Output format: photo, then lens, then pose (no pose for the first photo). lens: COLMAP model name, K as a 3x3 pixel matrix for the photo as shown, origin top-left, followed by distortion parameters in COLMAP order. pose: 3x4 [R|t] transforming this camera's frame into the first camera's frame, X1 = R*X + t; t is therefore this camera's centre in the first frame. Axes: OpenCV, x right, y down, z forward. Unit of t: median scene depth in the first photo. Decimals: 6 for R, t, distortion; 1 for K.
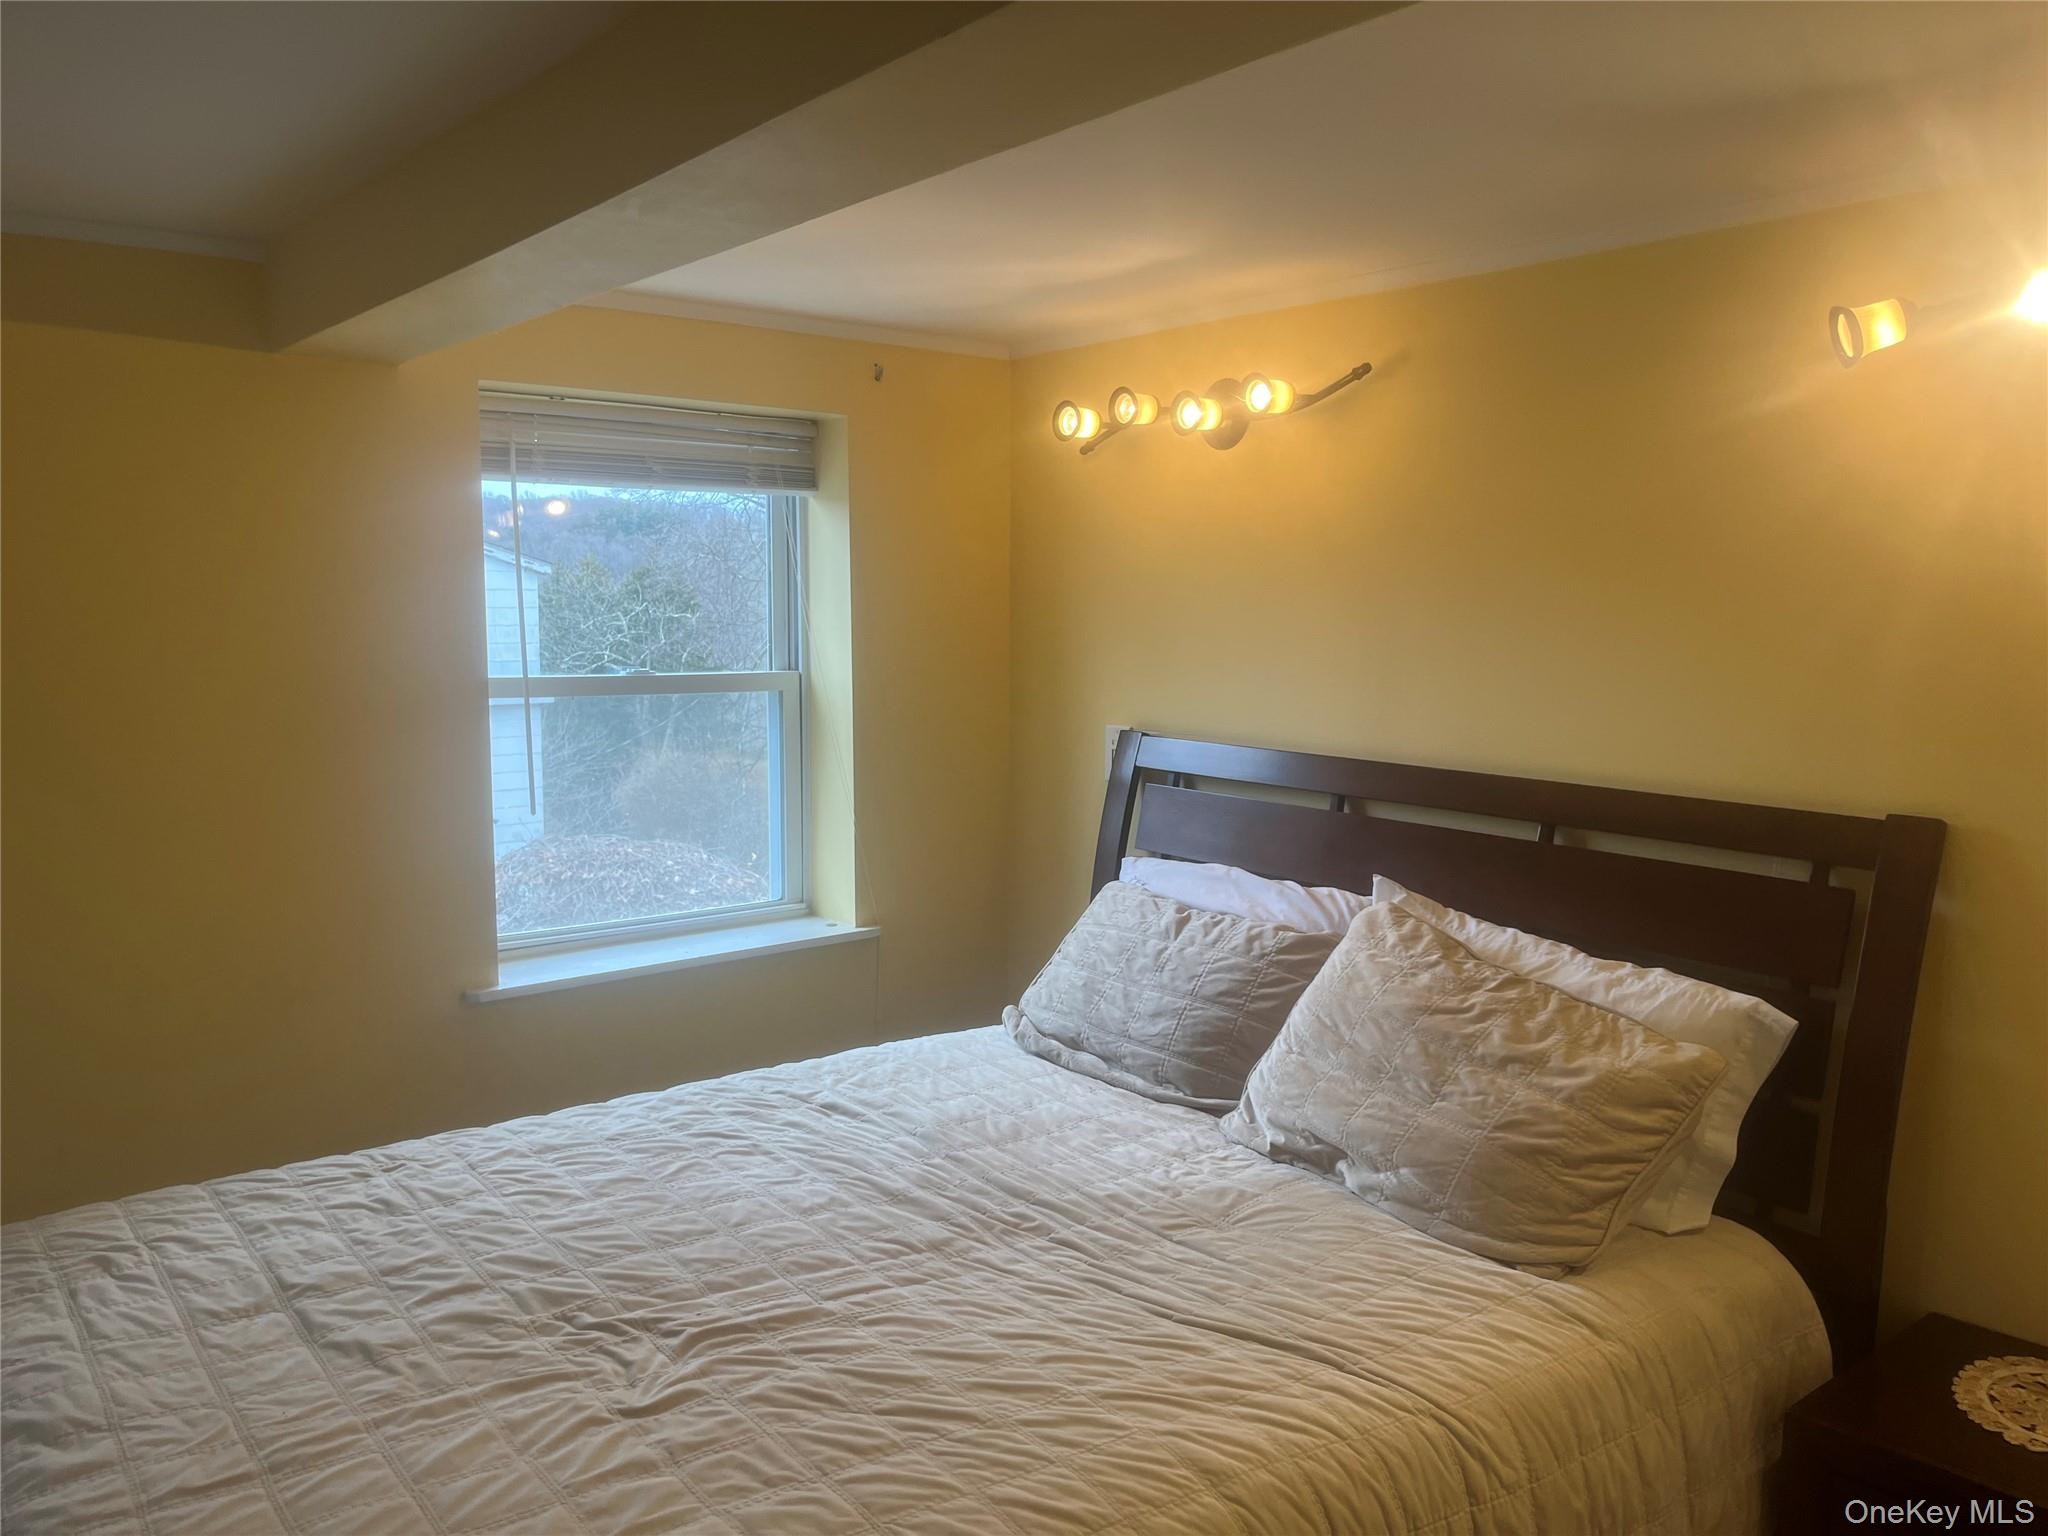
lens RADIAL K [[1557.3, 0, 1017.7], [0, 1557.3, 773.2], [0, 0, 1]] dist [0.082738, -0.085334]
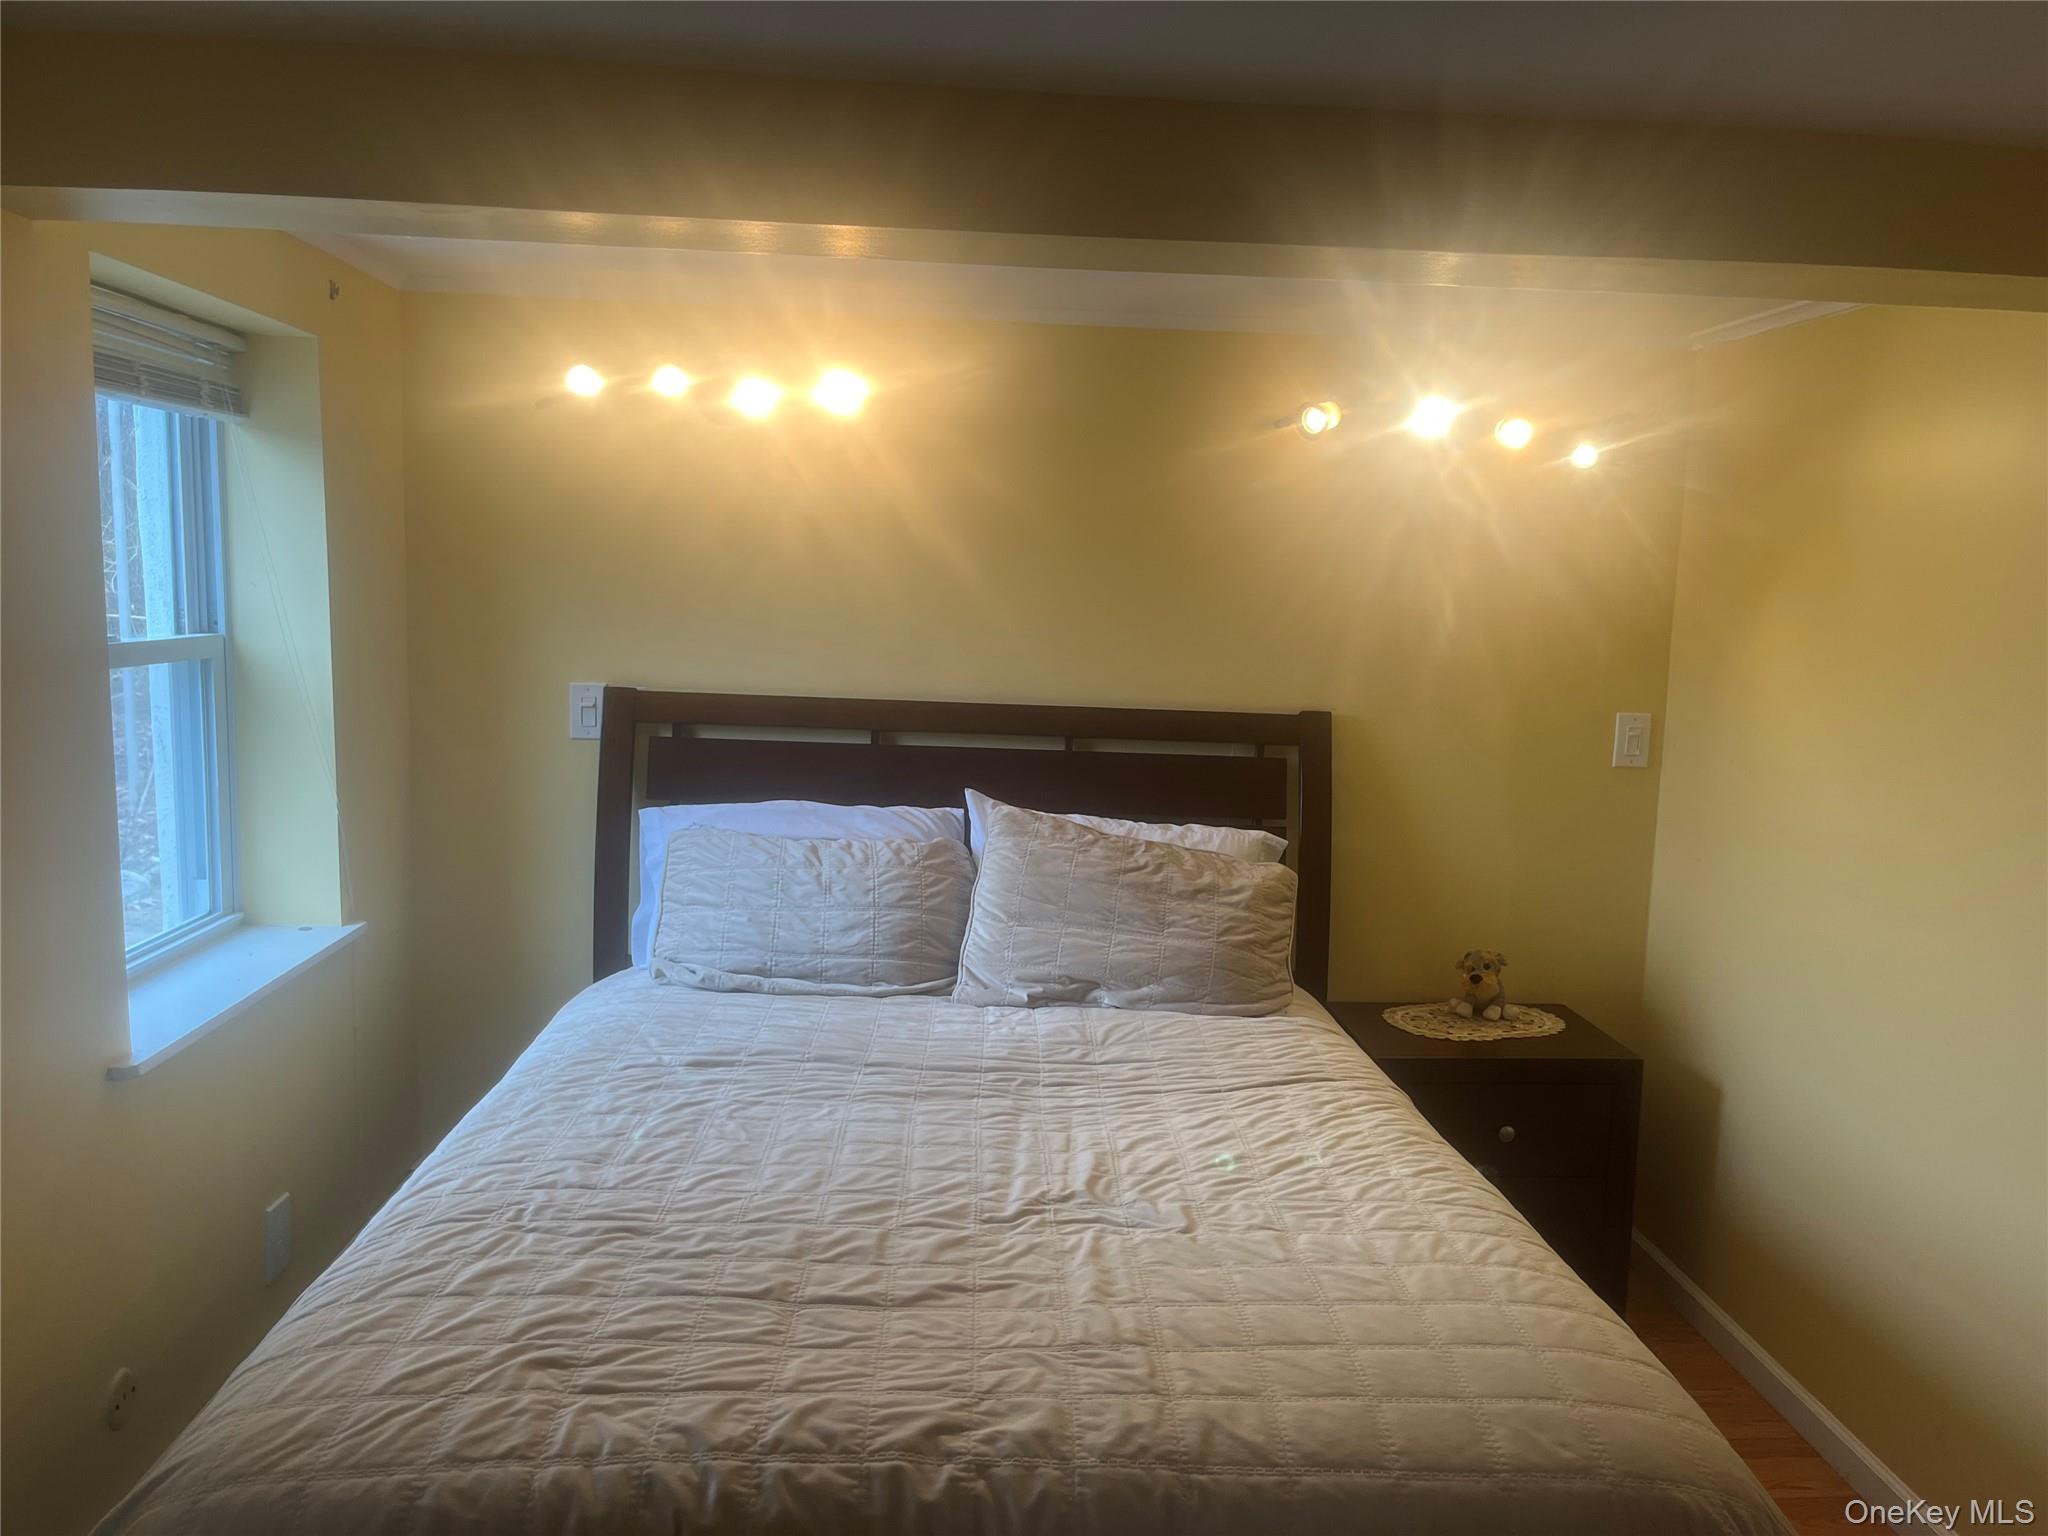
lens RADIAL K [[1557.3, 0, 1017.7], [0, 1557.3, 773.2], [0, 0, 1]] dist [0.082738, -0.085334]
pose [[0.576335, -0.085440, 0.812735, -0.803649], [0.059297, 0.996270, 0.062686, -0.025692], [-0.815059, 0.012065, 0.579252, 0.238067]]
